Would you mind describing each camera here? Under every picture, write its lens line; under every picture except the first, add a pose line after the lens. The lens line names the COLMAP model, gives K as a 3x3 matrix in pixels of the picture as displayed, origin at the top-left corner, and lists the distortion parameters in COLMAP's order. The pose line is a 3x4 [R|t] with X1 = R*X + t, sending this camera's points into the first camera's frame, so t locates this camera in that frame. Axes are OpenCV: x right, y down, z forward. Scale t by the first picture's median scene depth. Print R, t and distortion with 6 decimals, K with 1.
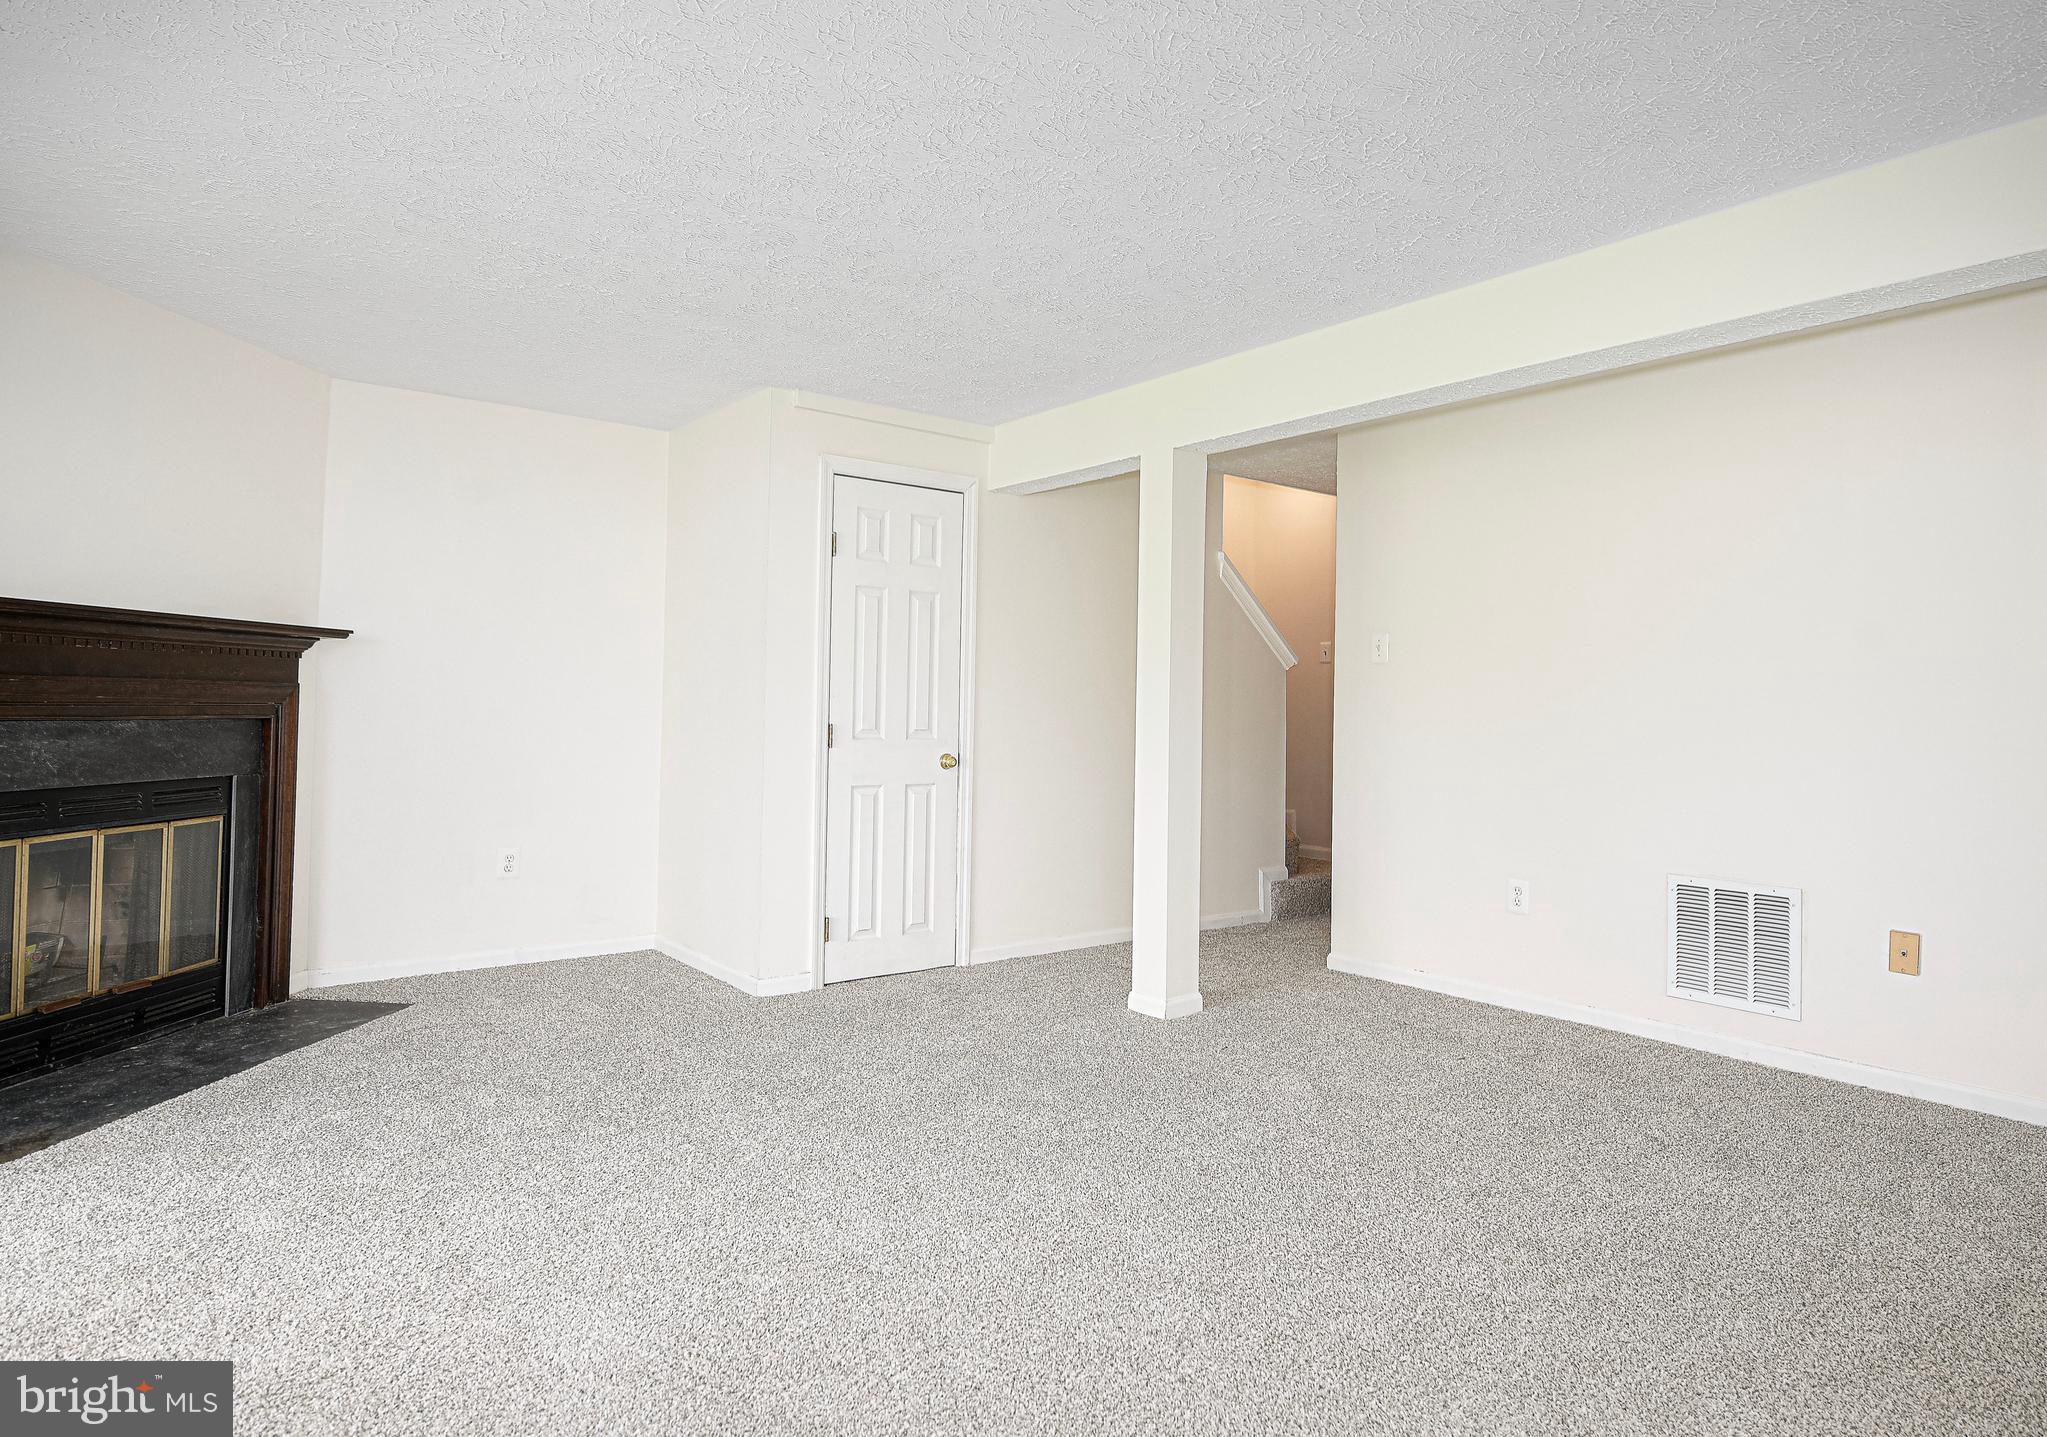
lens RADIAL K [[1133.6, 0, 1070.7], [0, 1133.6, 704.3], [0, 0, 1]] dist [-0.005849, -0.001342]
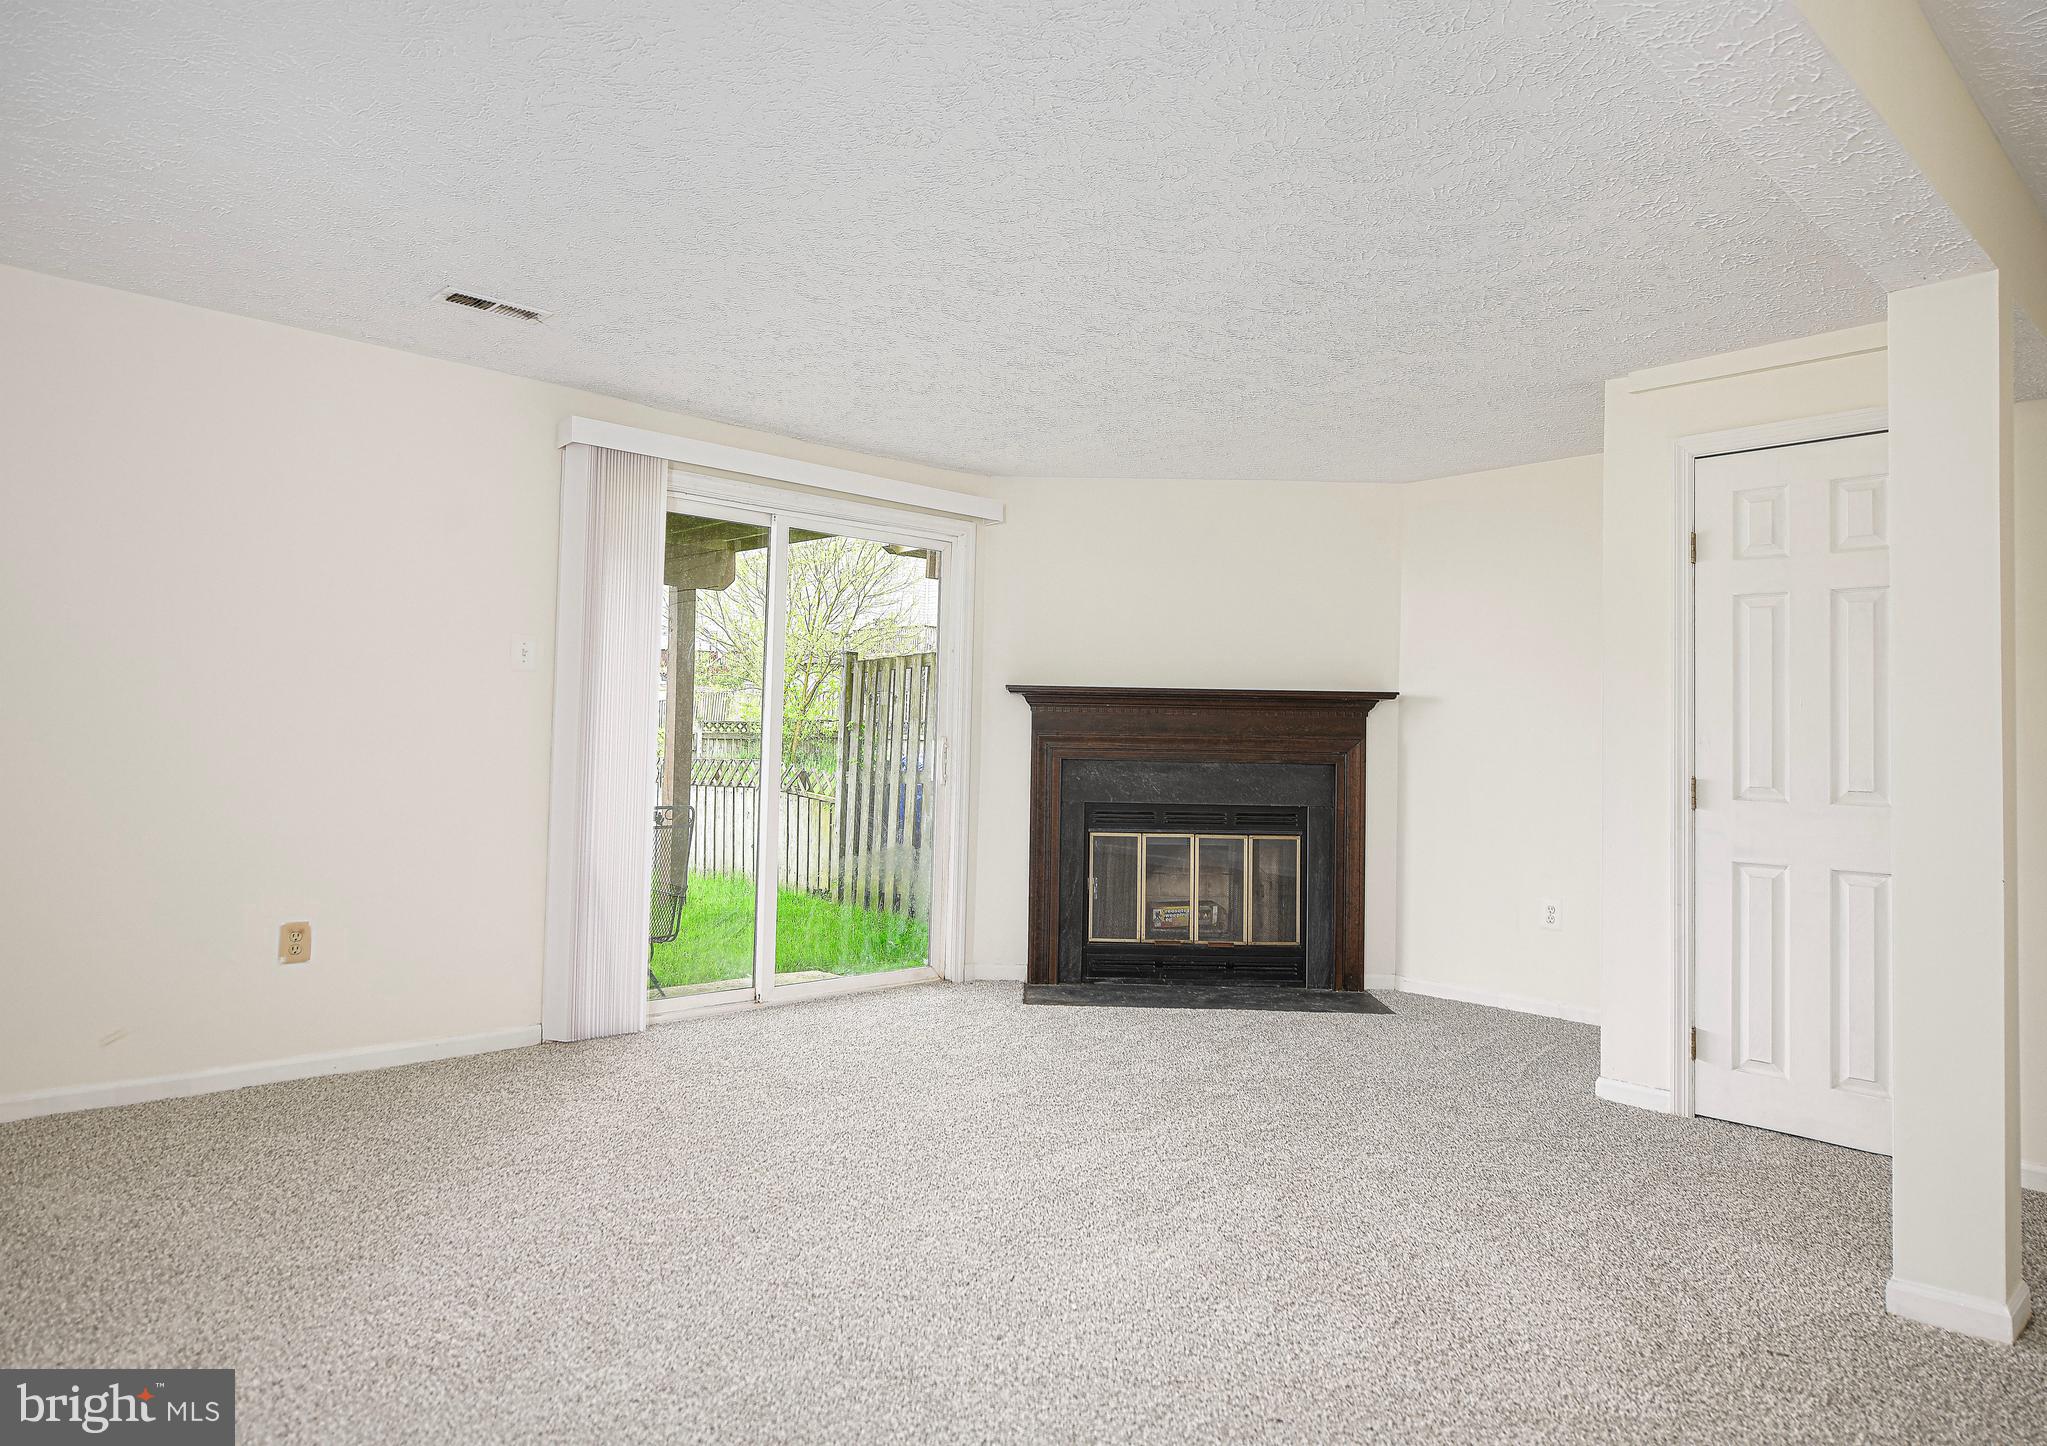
lens RADIAL K [[1260.6, 0, 1070.8], [0, 1260.6, 713.3], [0, 0, 1]] dist [0.002270, -0.000012]
pose [[0.107206, -0.037960, -0.993512, 0.680567], [-0.013826, 0.999117, -0.039666, 0.015296], [0.994141, 0.017988, 0.106586, 0.540815]]
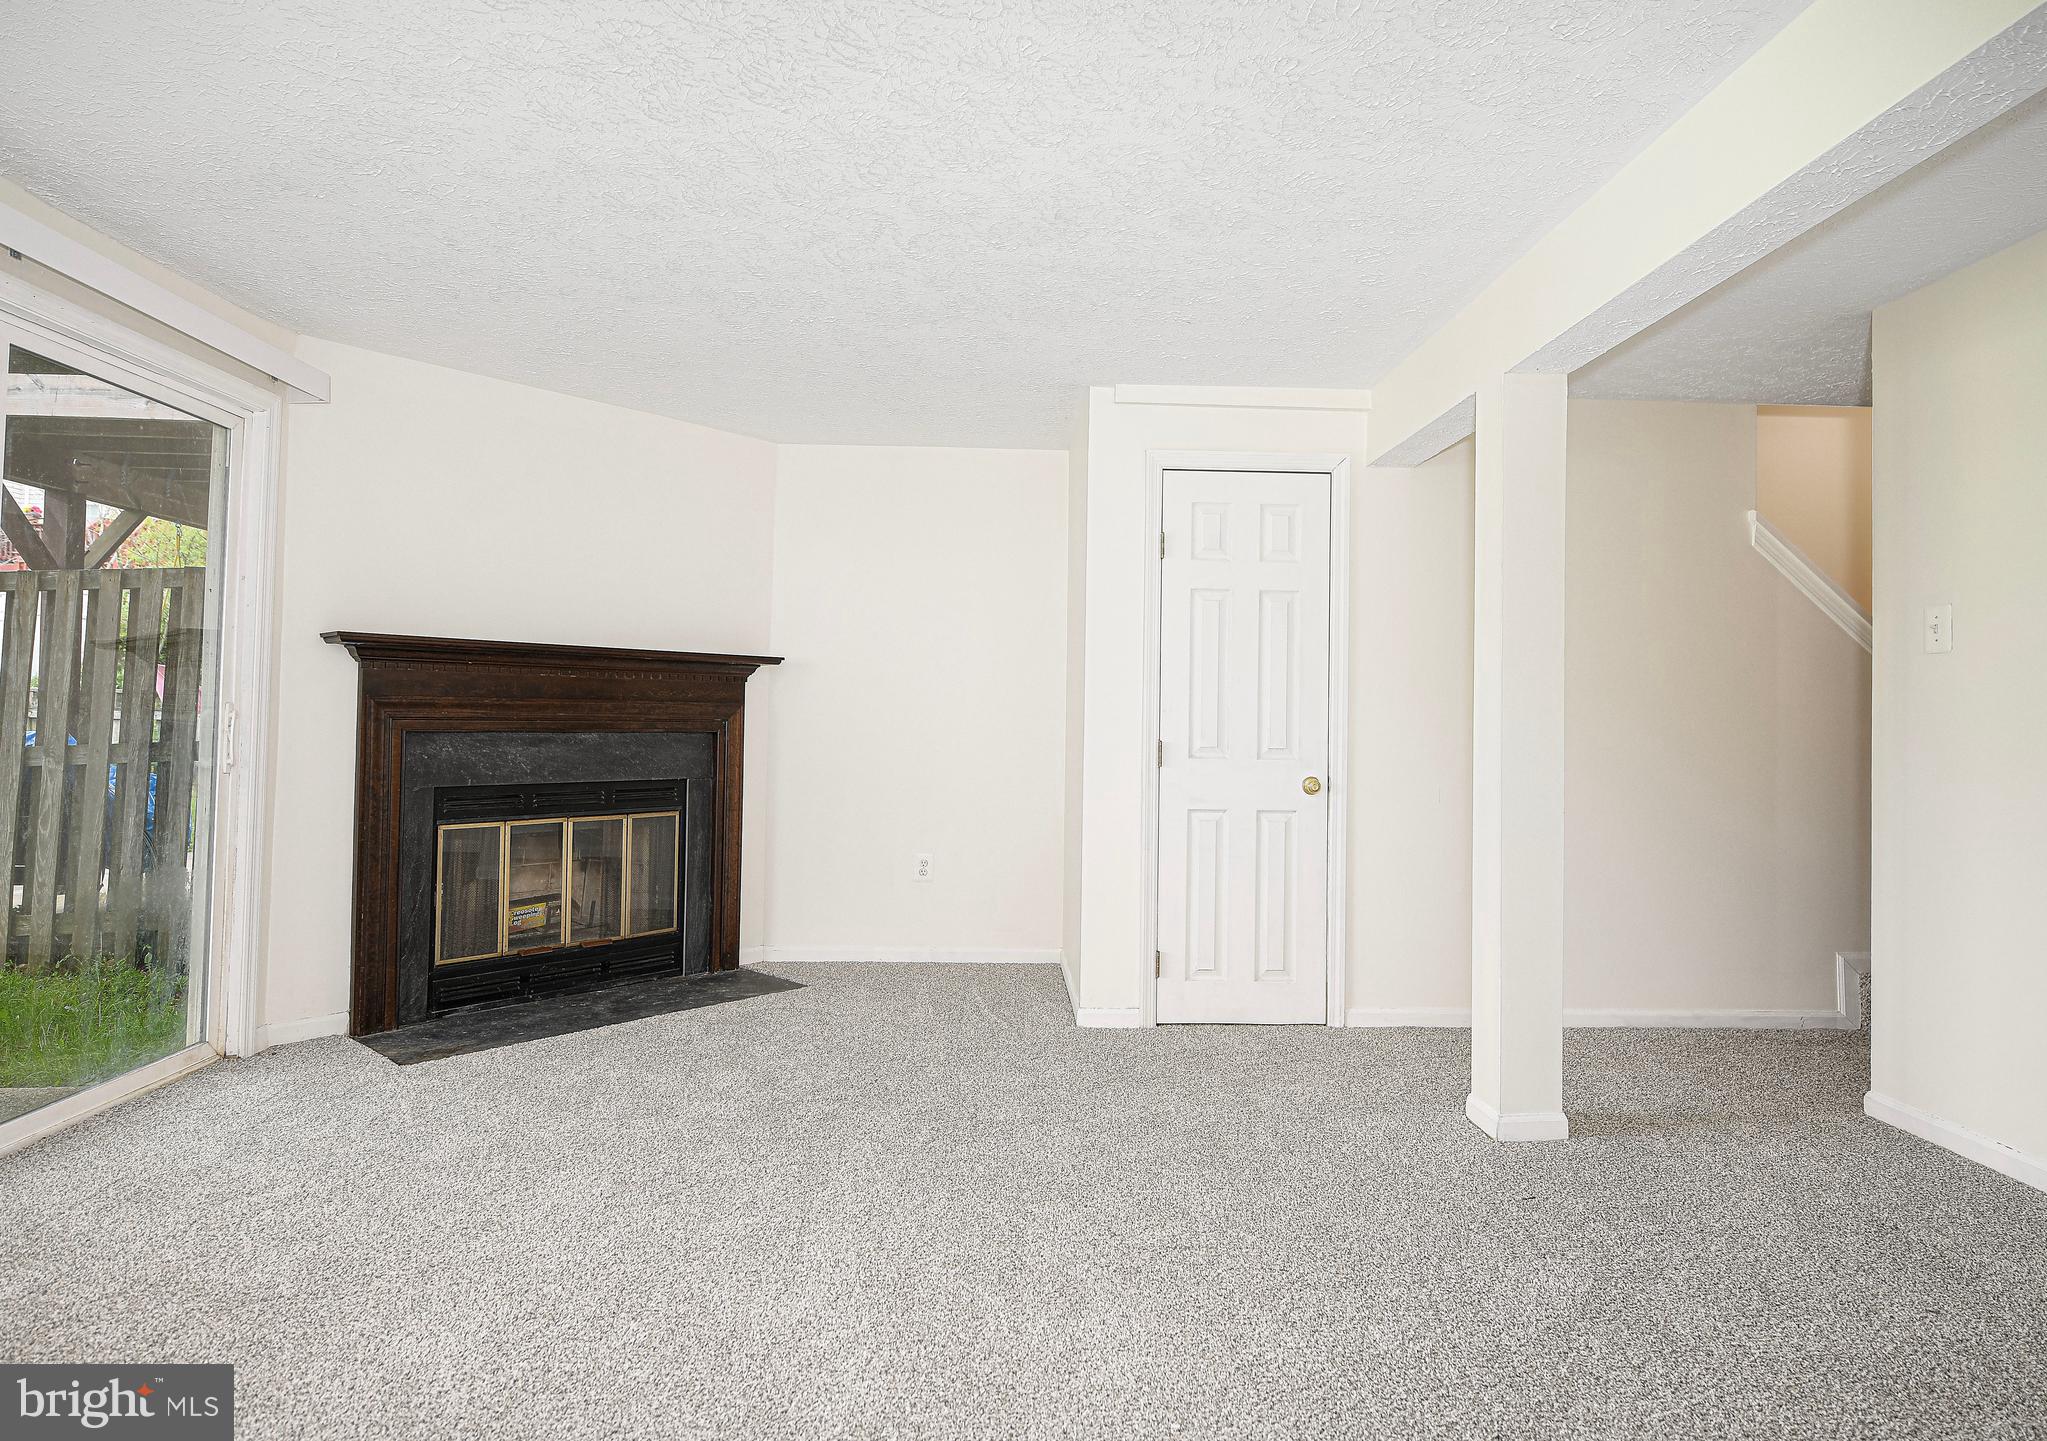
lens RADIAL K [[1133.6, 0, 1070.7], [0, 1133.6, 706.3], [0, 0, 1]] dist [-0.005849, -0.001342]
pose [[0.813093, -0.010950, -0.582030, 0.298250], [0.001071, 0.999850, -0.017315, 0.006006], [0.582132, 0.013455, 0.812983, 0.234519]]
